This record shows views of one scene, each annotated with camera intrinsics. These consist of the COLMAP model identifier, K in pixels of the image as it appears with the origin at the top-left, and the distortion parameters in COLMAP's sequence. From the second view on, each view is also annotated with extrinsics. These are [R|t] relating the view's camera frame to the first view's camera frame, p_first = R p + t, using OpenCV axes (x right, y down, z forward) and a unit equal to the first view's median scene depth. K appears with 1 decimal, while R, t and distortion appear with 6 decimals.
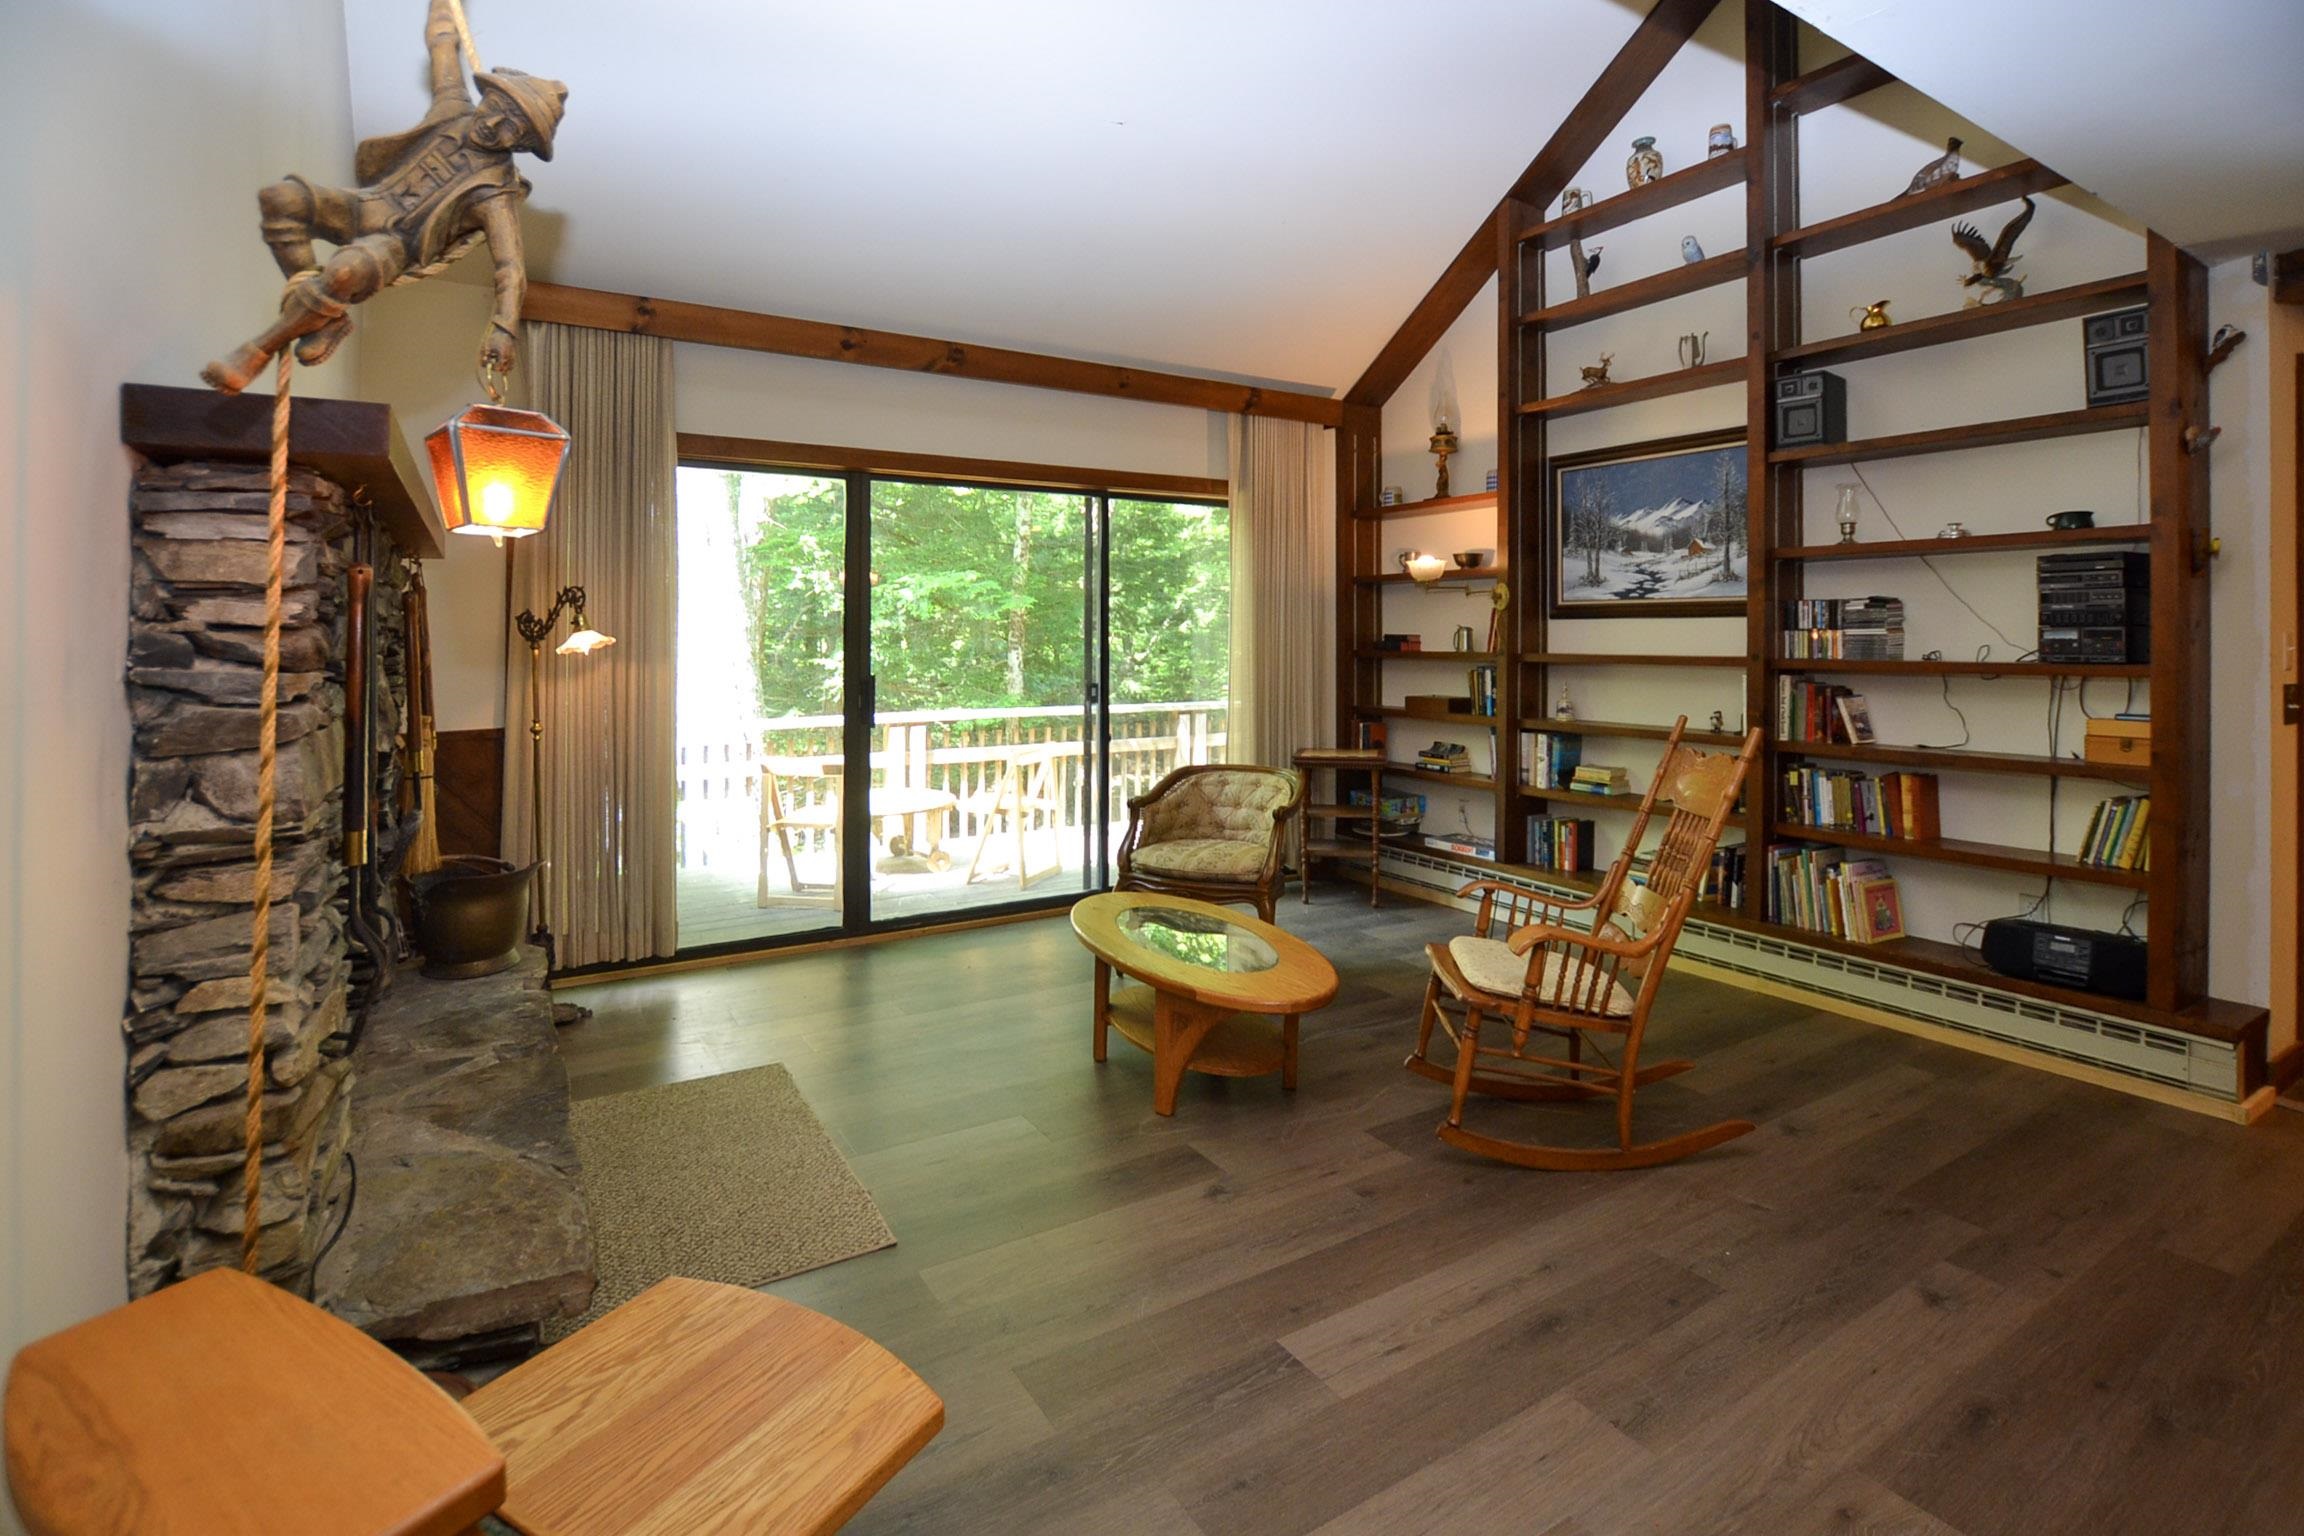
lens RADIAL K [[1092.7, 0, 1126.0], [0, 1092.7, 653.0], [0, 0, 1]] dist [-0.032007, 0.003041]
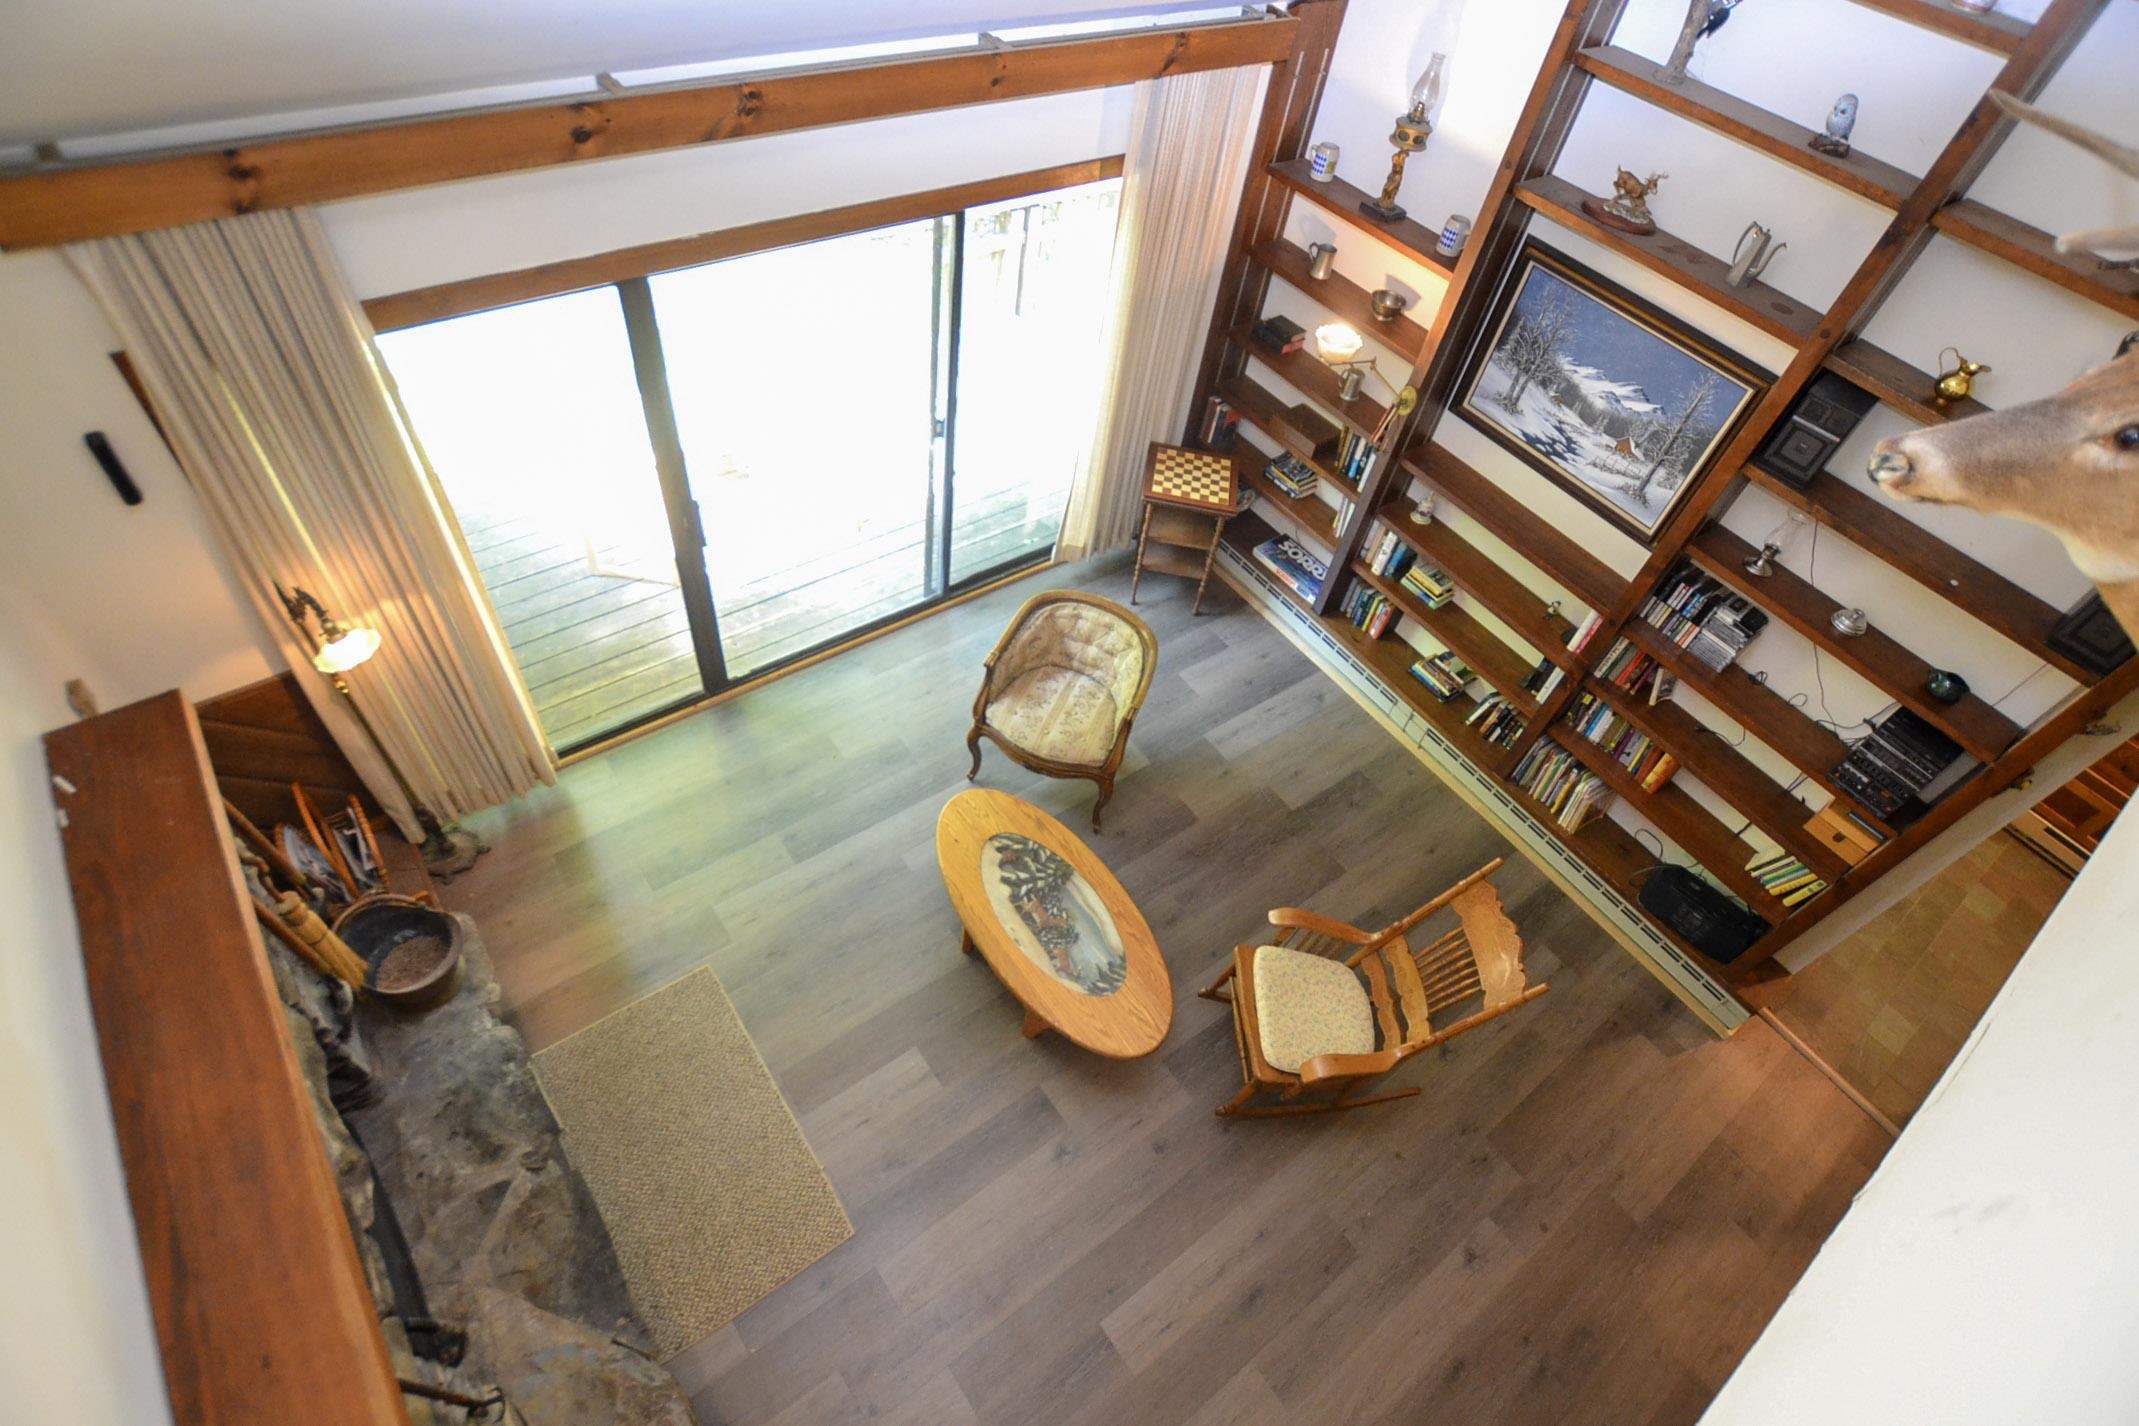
lens RADIAL K [[1014.4, 0, 1049.8], [0, 1014.4, 745.8], [0, 0, 1]] dist [-0.032007, 0.003041]
pose [[0.989643, -0.010413, 0.143170, -0.074187], [-0.104712, 0.629860, 0.769618, -0.545323], [-0.098191, -0.776639, 0.622246, 0.339068]]
